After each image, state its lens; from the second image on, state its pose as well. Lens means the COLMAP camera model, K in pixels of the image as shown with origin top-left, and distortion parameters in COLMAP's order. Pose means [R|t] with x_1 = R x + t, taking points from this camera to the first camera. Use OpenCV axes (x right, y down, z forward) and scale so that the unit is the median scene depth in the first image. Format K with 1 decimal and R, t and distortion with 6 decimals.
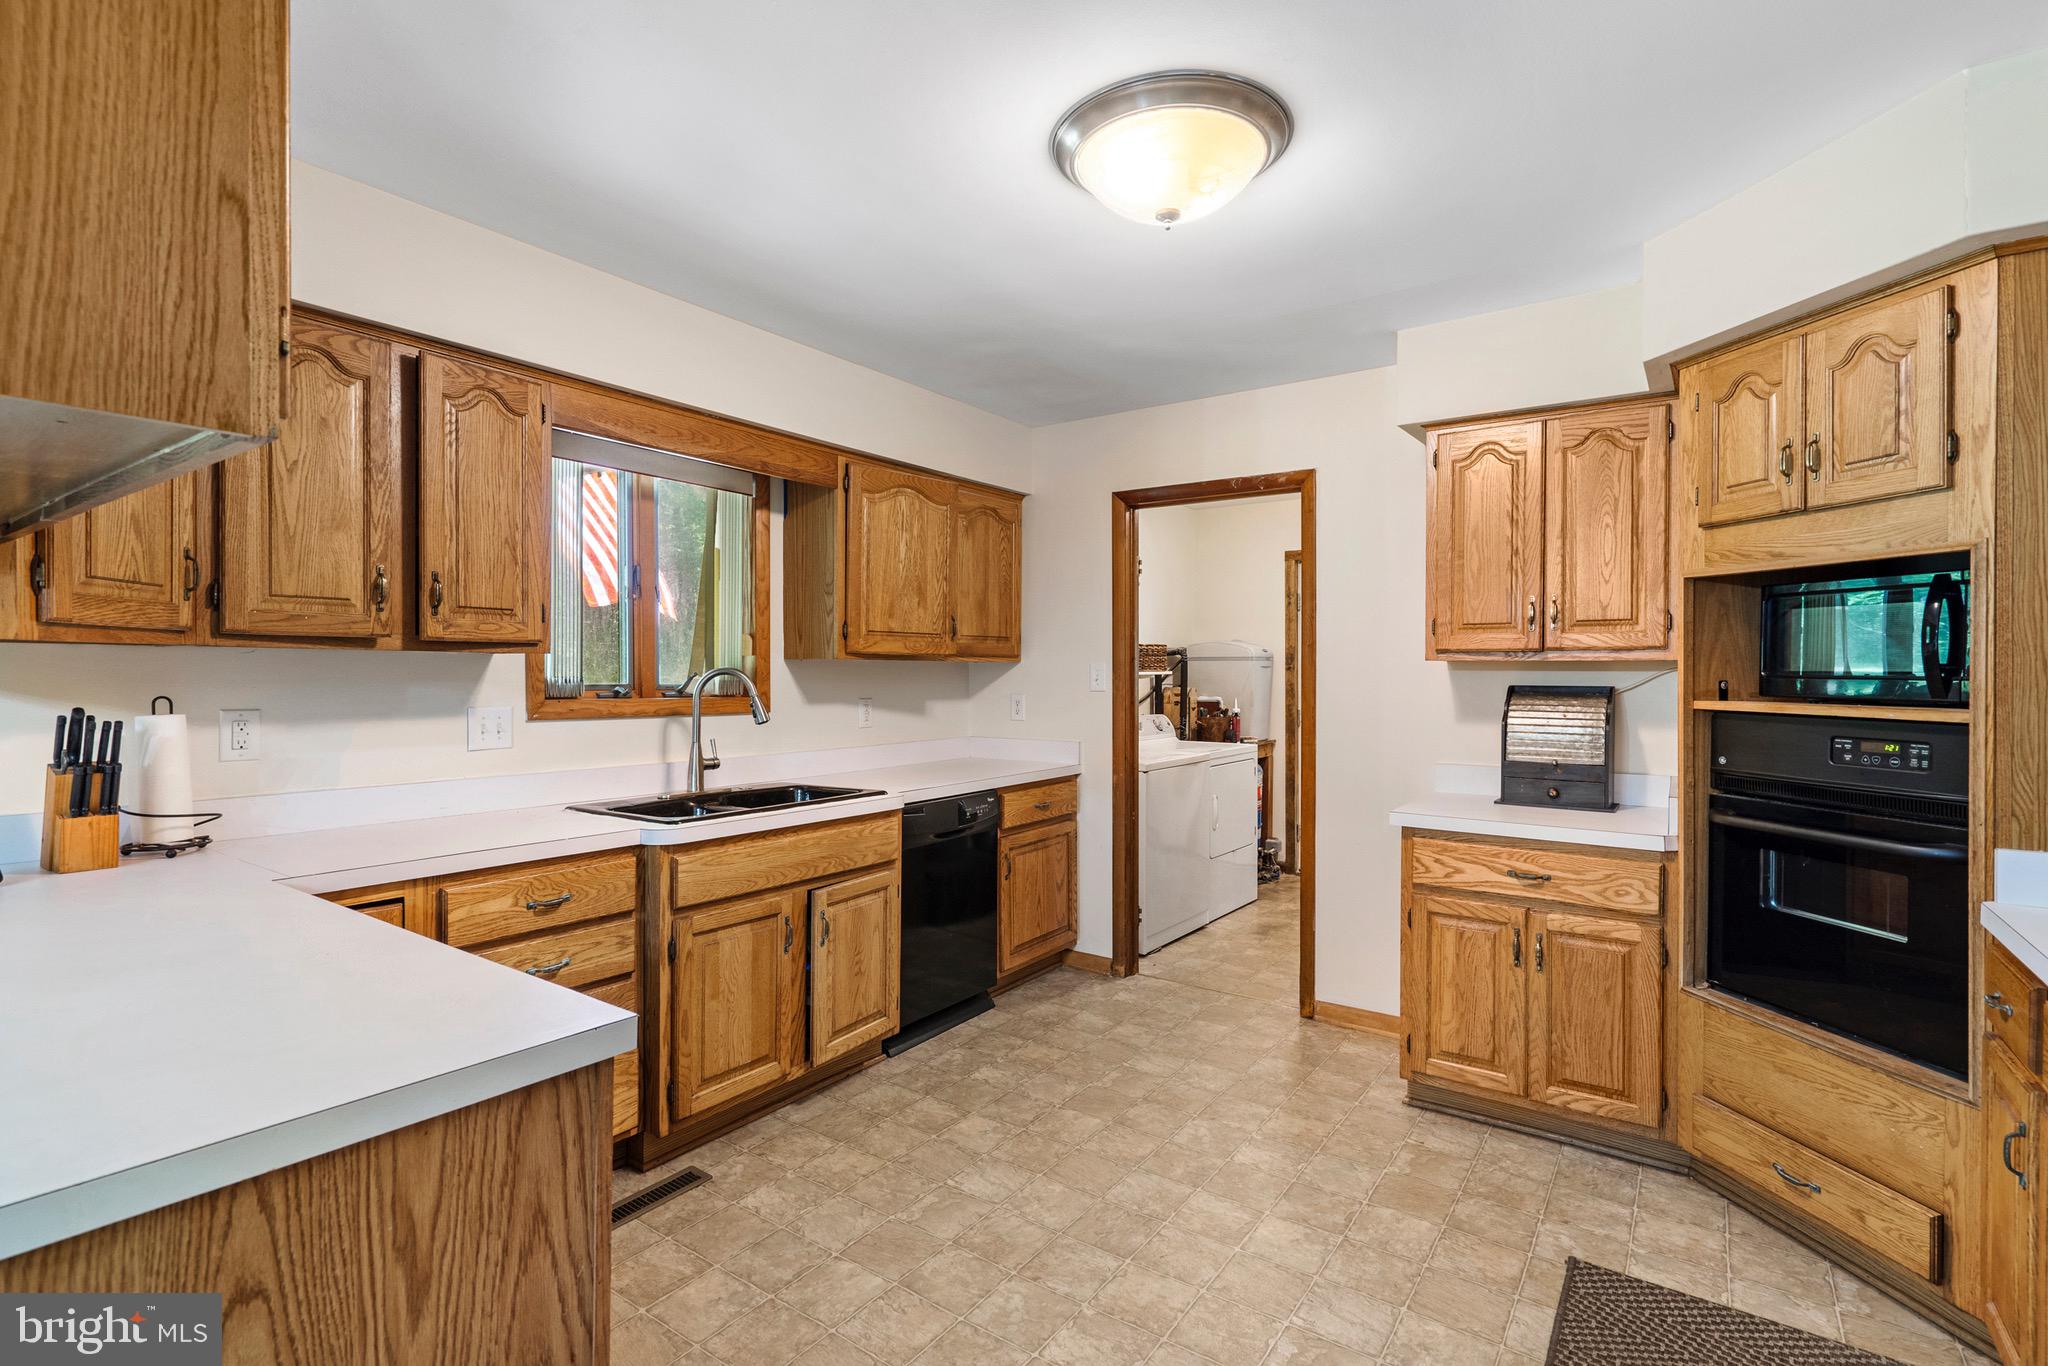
lens RADIAL K [[968.7, 0, 1009.3], [0, 968.7, 676.7], [0, 0, 1]] dist [0.002111, 0.000422]
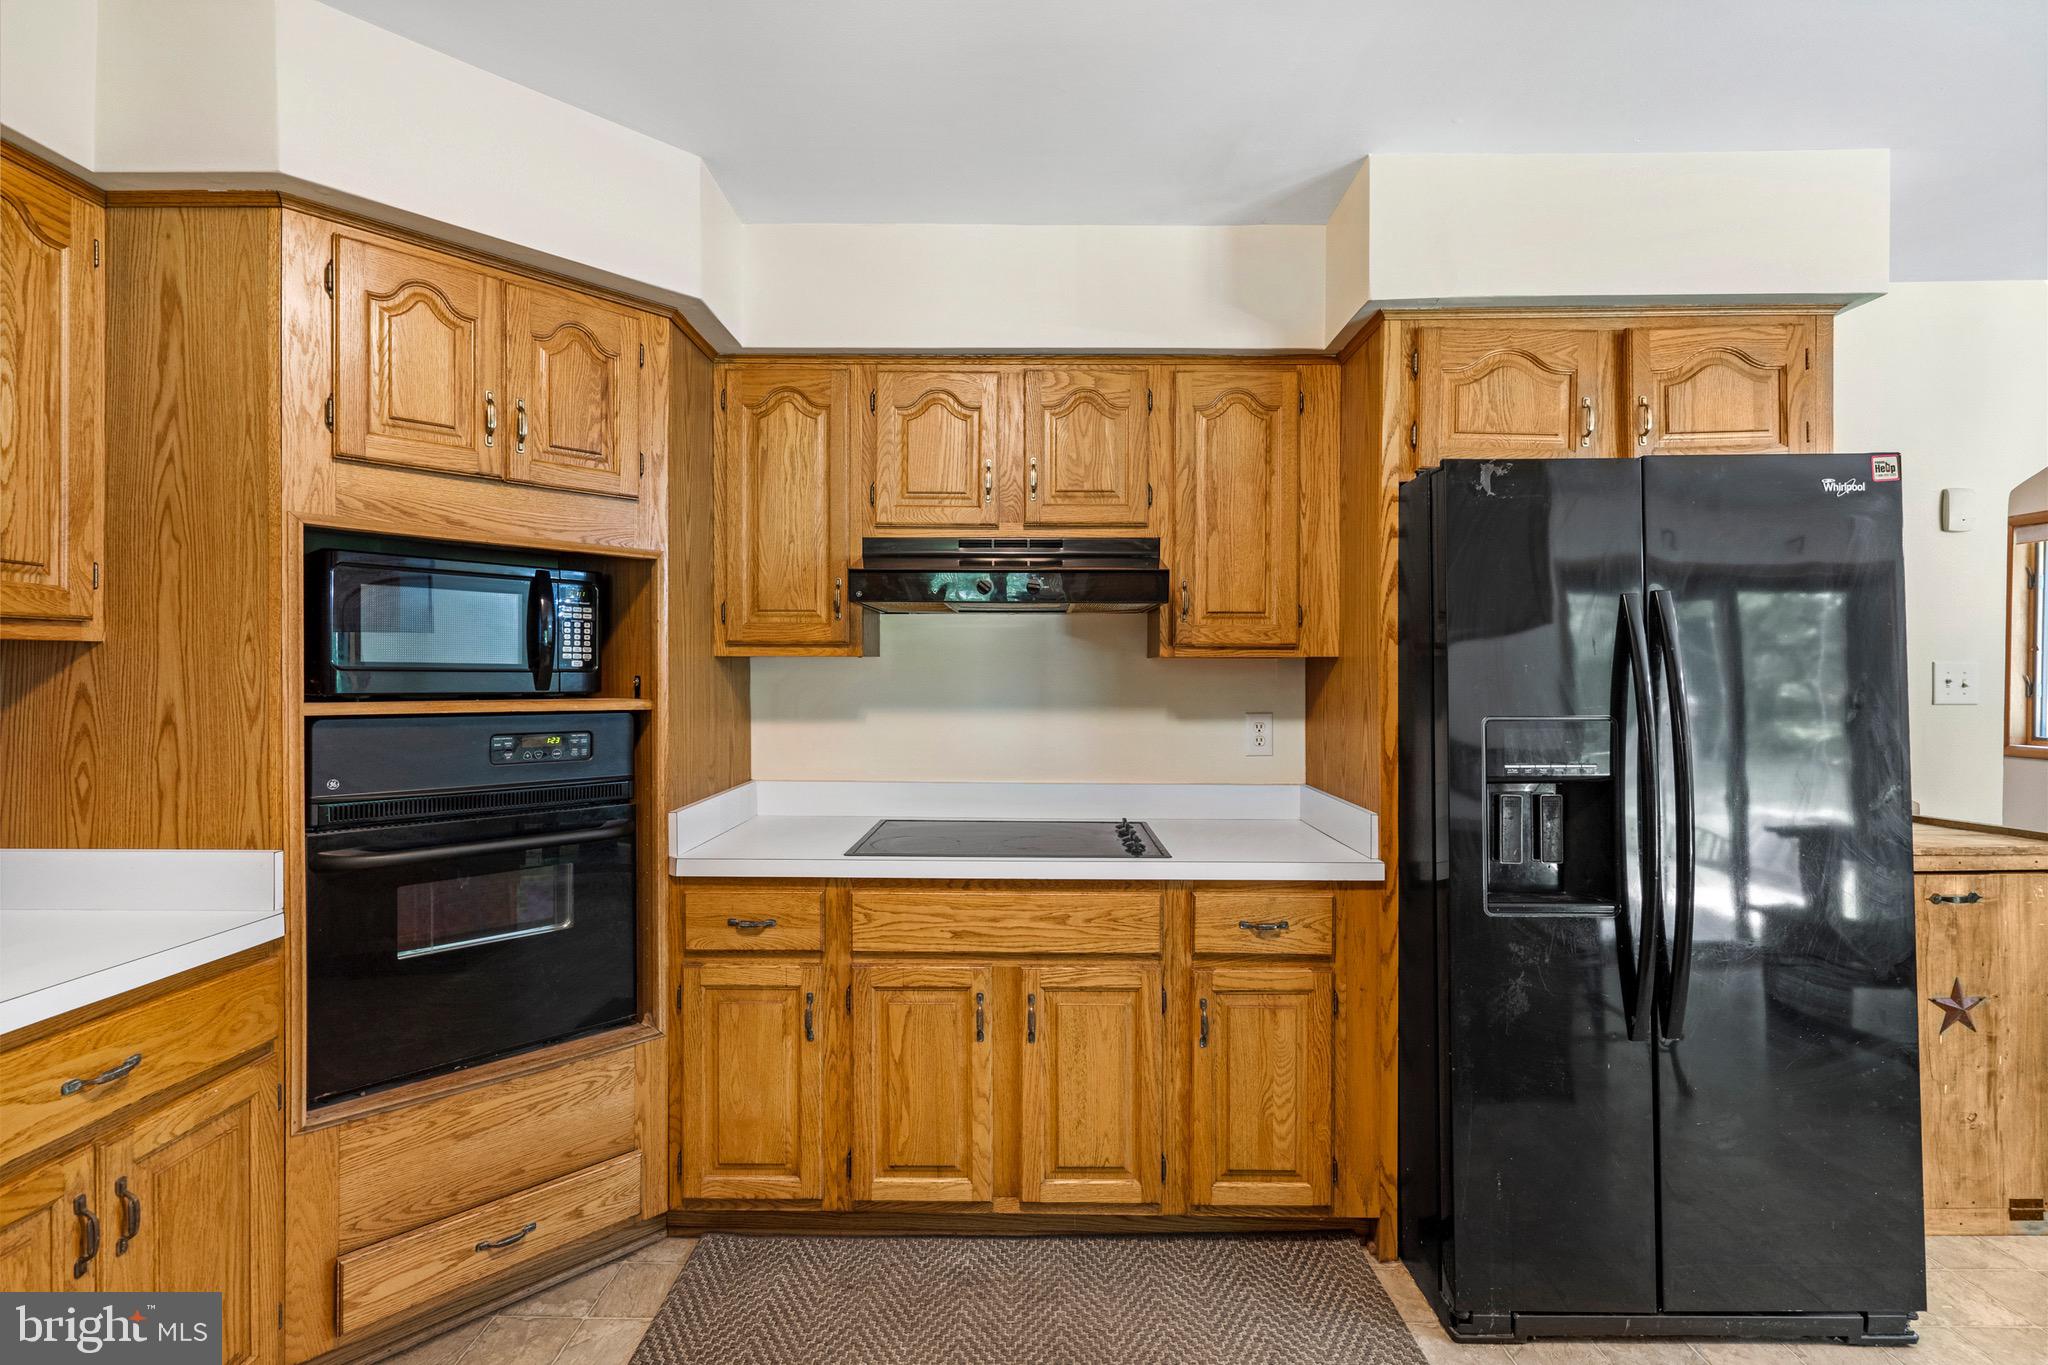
lens RADIAL K [[939.8, 0, 1024.0], [0, 939.8, 682.5], [0, 0, 1]] dist [-0.001072, 0.000536]
pose [[-0.583642, -0.014749, 0.811877, -0.113158], [-0.002499, 0.999863, 0.016367, -0.002393], [-0.812007, 0.007524, -0.583599, 0.838325]]
